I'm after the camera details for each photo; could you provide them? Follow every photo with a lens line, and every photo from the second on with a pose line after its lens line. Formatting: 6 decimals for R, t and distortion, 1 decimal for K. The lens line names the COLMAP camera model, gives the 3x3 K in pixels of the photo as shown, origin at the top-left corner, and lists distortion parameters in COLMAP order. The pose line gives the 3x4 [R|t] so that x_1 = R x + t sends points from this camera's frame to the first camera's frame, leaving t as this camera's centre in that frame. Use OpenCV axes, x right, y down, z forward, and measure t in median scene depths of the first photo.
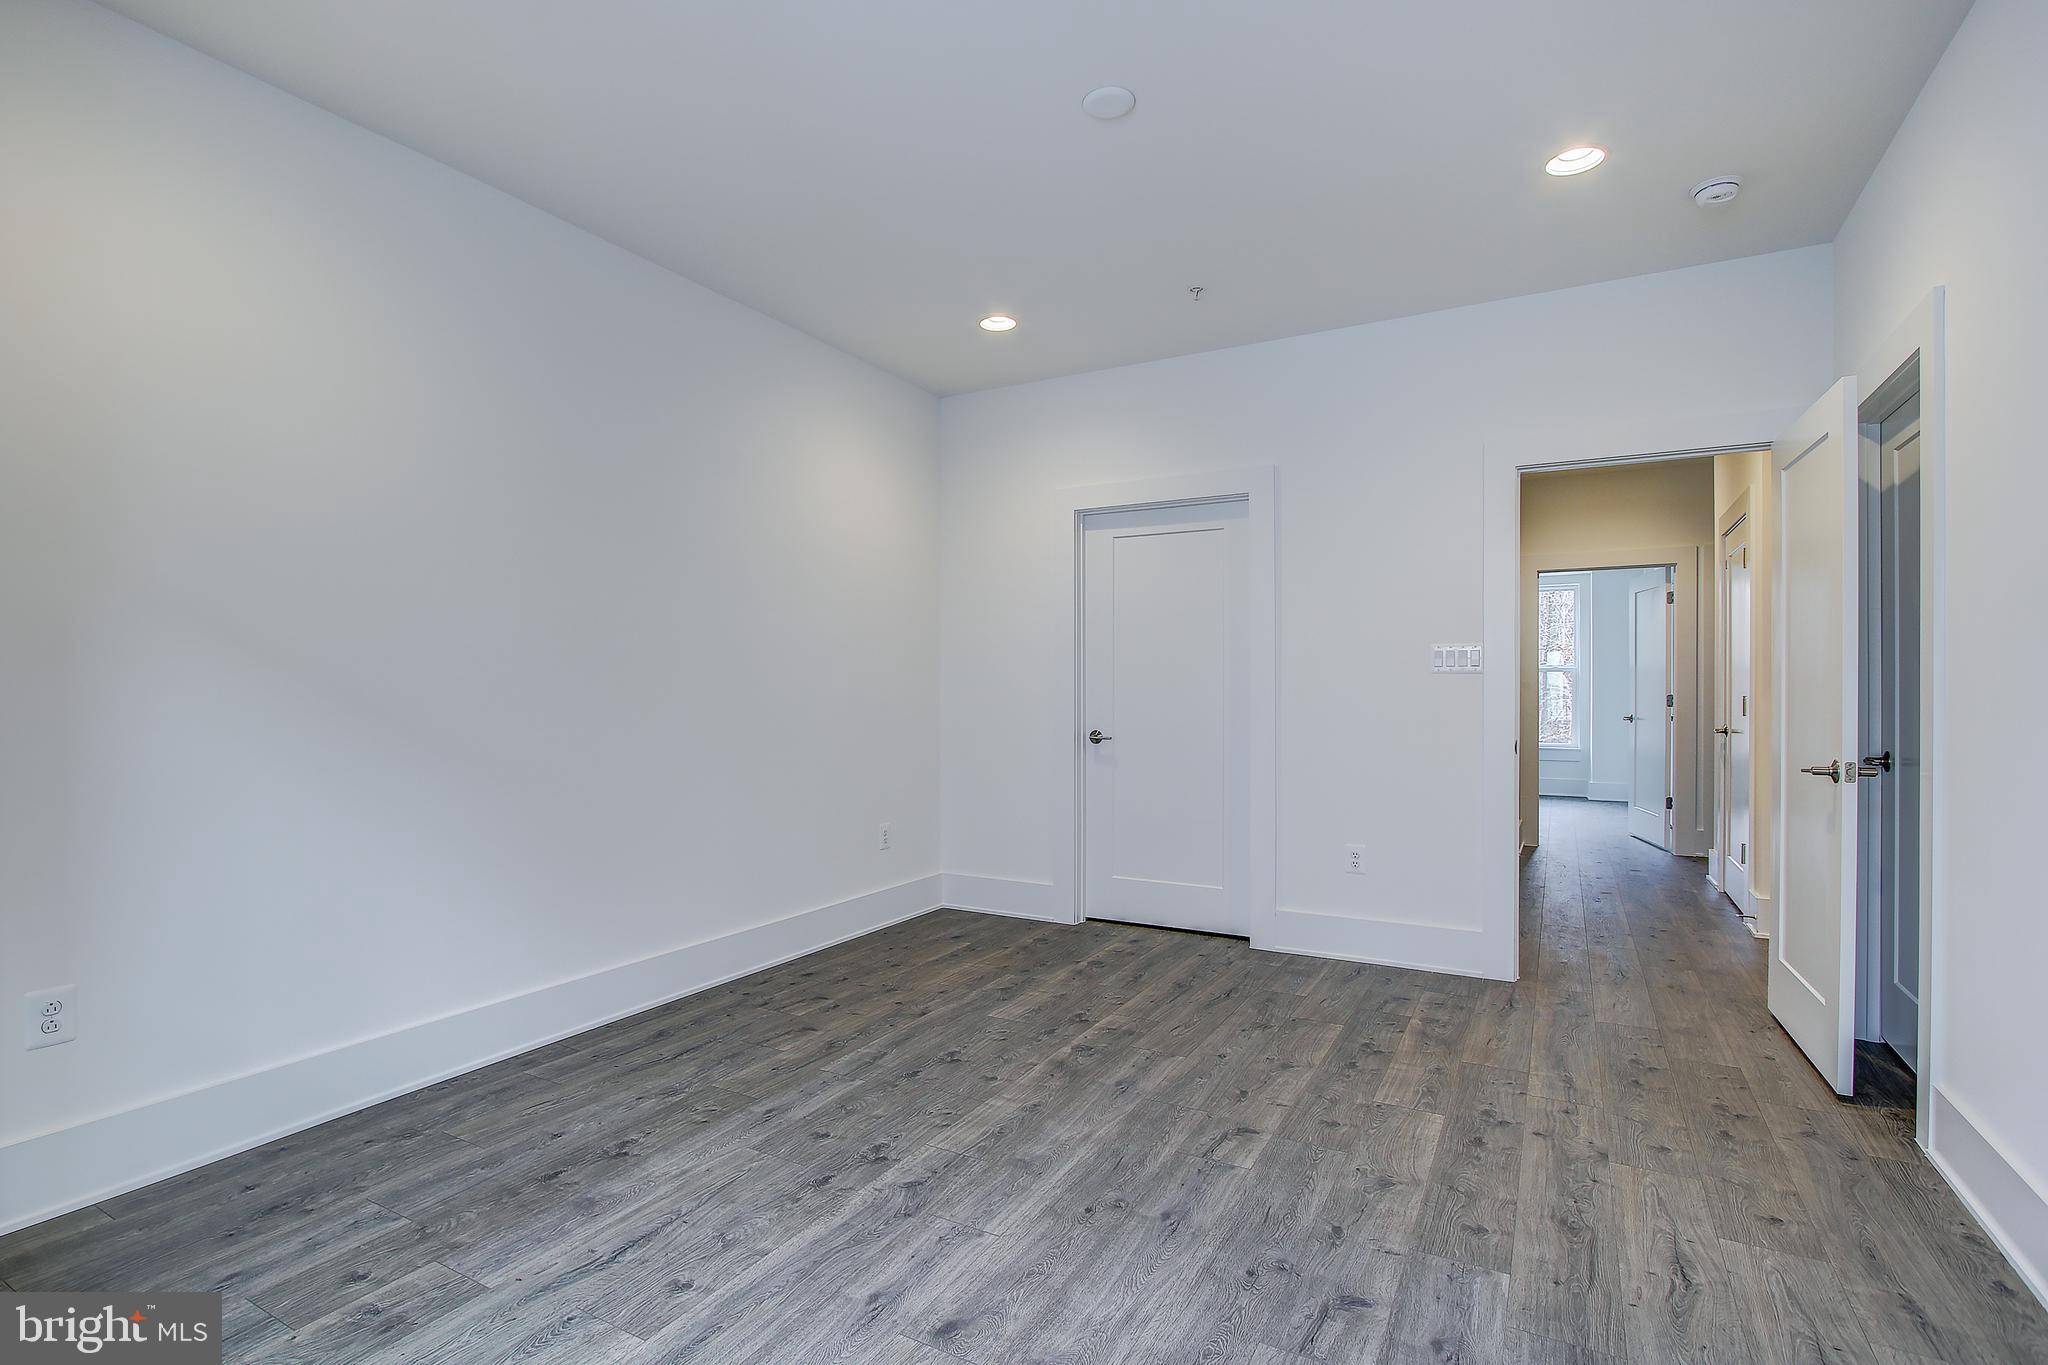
lens RADIAL K [[962.9, 0, 984.2], [0, 962.9, 690.0], [0, 0, 1]] dist [-0.012851, -0.000124]
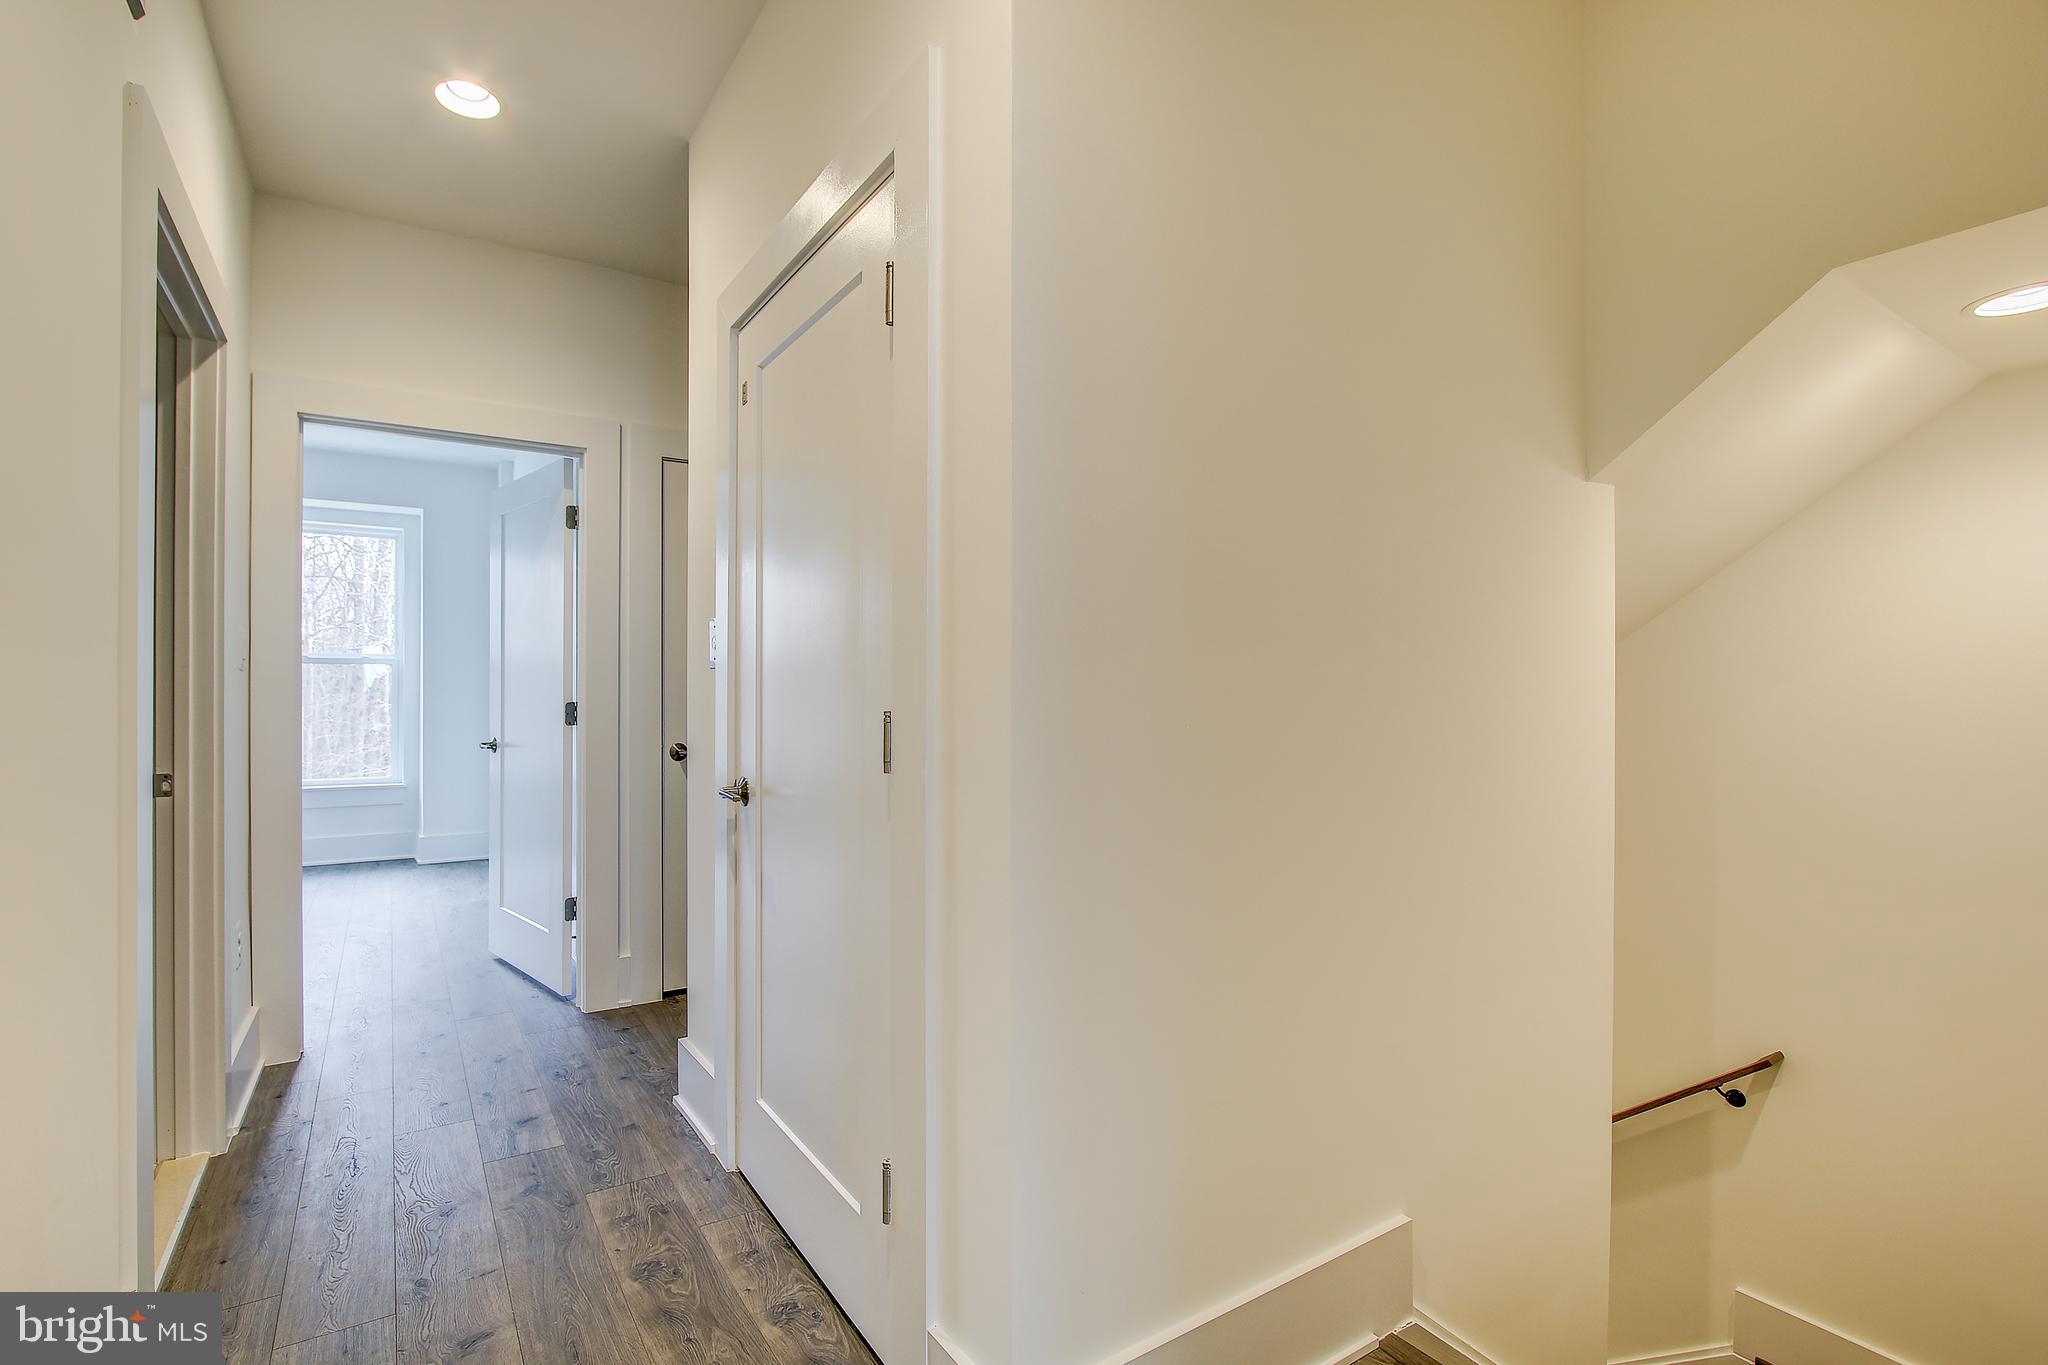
lens RADIAL K [[946.7, 0, 1010.5], [0, 946.7, 692.7], [0, 0, 1]] dist [-0.016746, -0.000170]
pose [[0.431528, 0.000185, 0.902100, 0.473588], [0.001160, 0.999999, -0.000760, 0.000876], [-0.902099, 0.001375, 0.431527, 0.747306]]
